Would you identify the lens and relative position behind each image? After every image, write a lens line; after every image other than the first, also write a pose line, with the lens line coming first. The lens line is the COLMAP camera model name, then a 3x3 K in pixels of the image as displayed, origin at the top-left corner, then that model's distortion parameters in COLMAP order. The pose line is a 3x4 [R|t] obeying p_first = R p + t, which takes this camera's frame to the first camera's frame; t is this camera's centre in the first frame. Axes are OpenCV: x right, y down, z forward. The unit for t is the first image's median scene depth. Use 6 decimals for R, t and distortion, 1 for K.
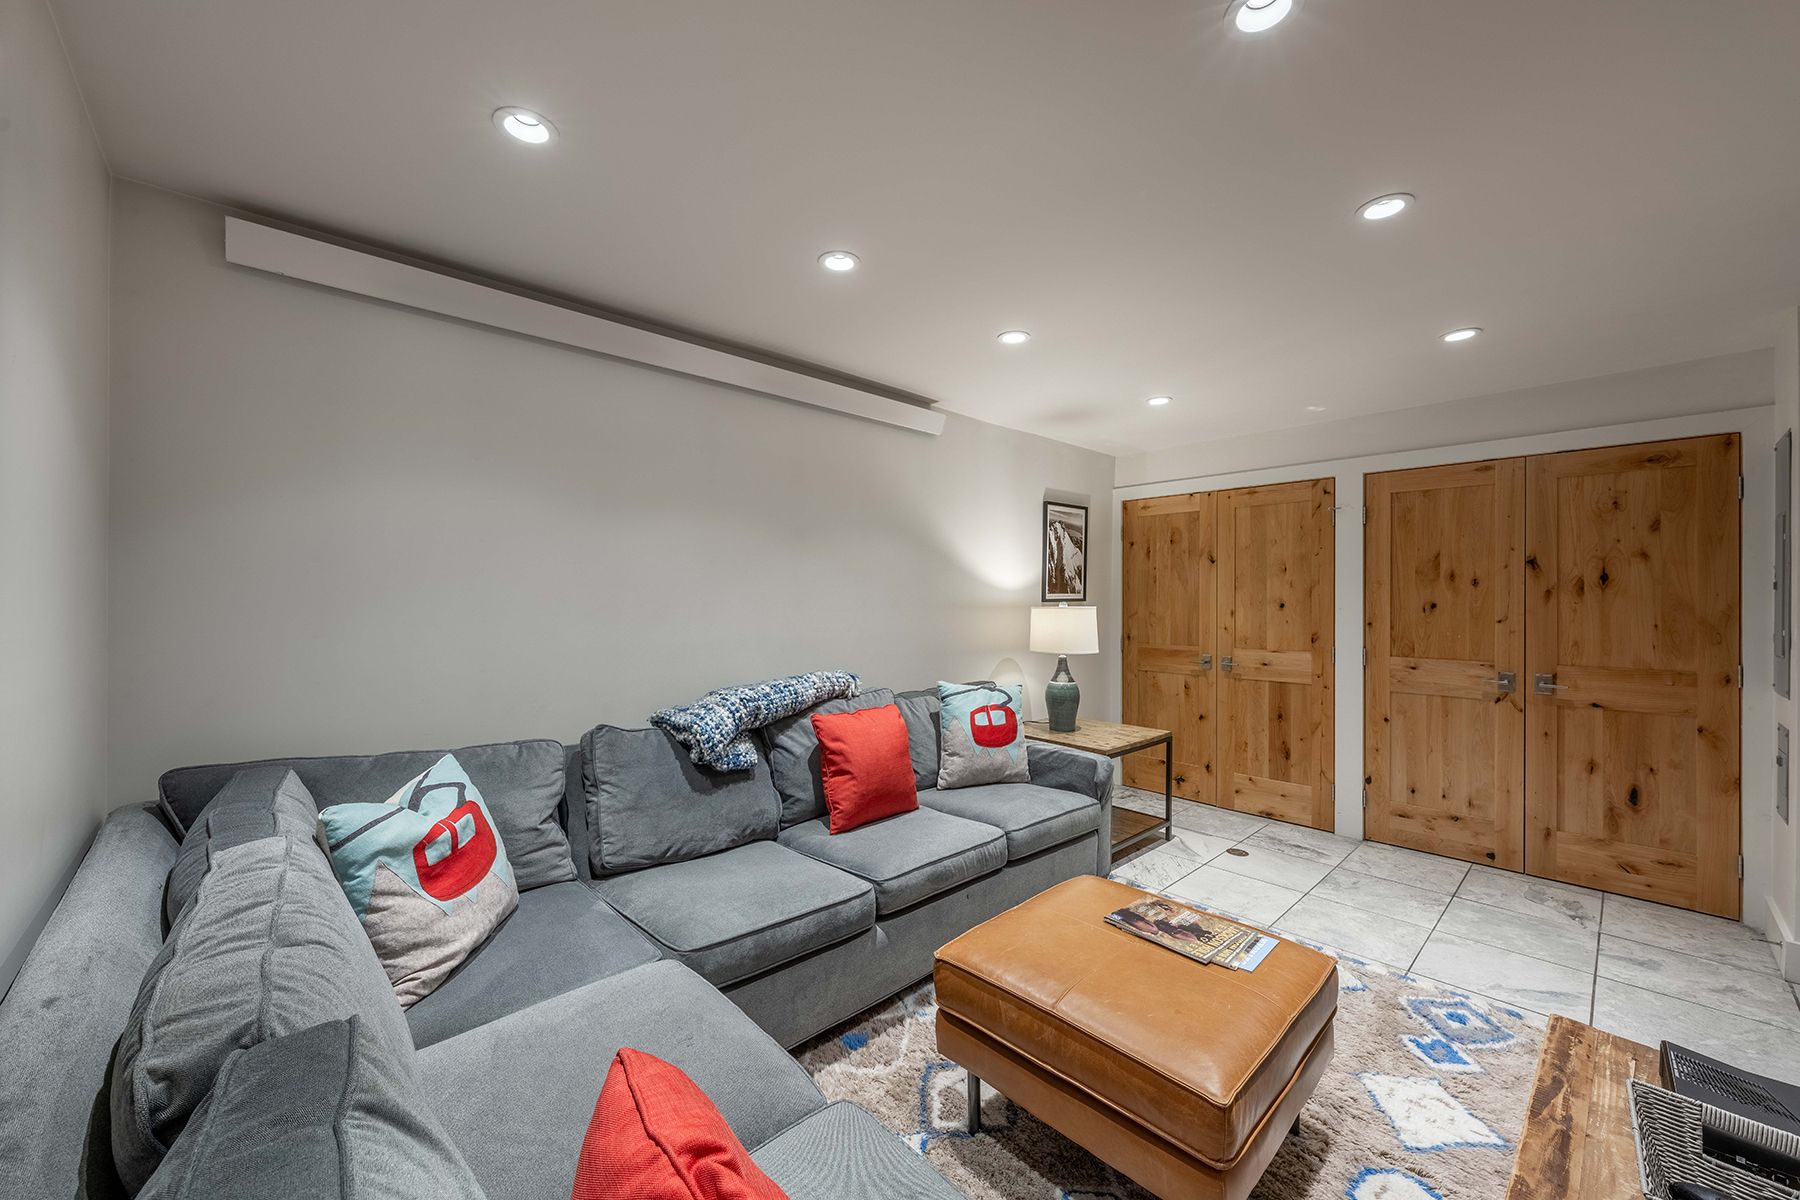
lens RADIAL K [[681.0, 0, 900.0], [0, 681.0, 600.0], [0, 0, 1]] dist [0.000193, -0.000044]
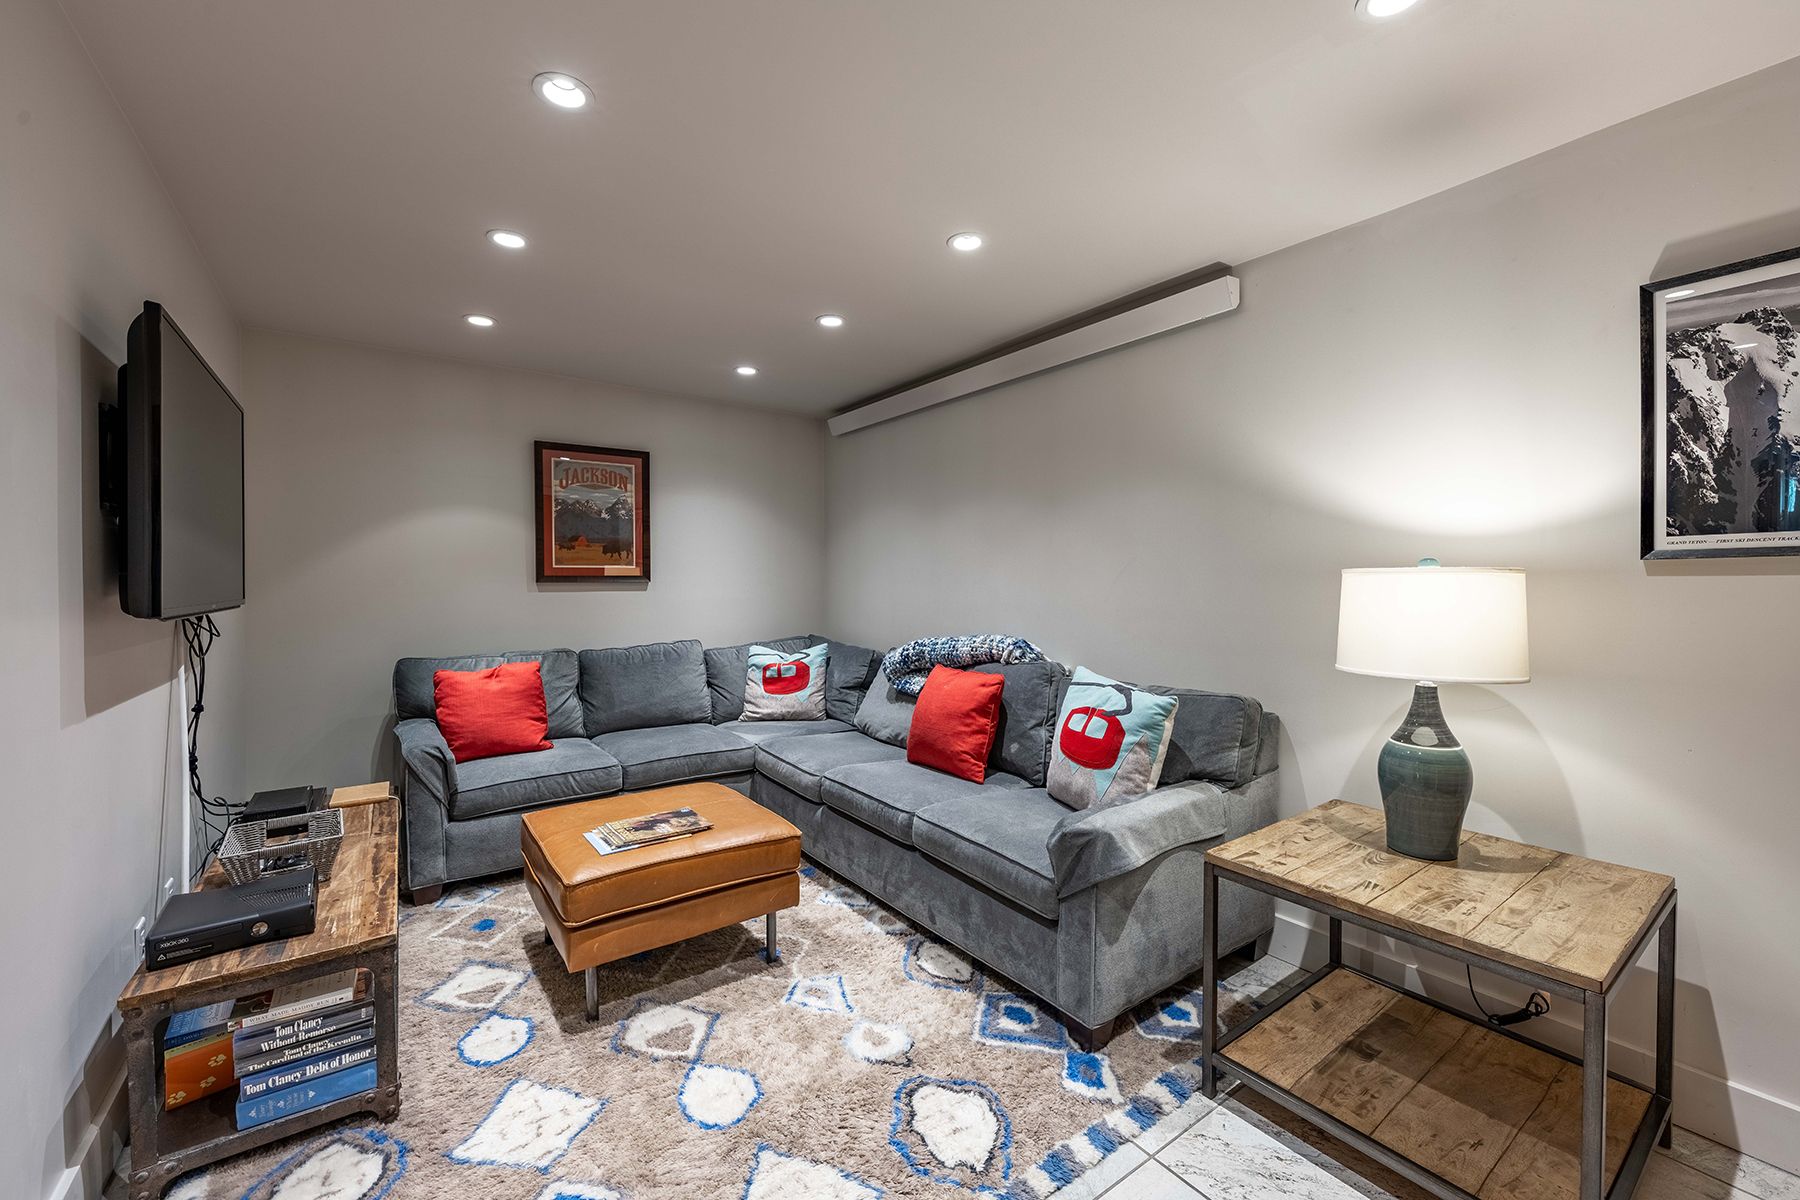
lens RADIAL K [[727.0, 0, 900.0], [0, 727.0, 600.0], [0, 0, 1]] dist [-0.000598, -0.000057]
pose [[-0.134113, 0.021143, -0.990740, 0.900704], [-0.001500, 0.999767, 0.021539, 0.024018], [0.990965, 0.004374, -0.134050, 0.884856]]
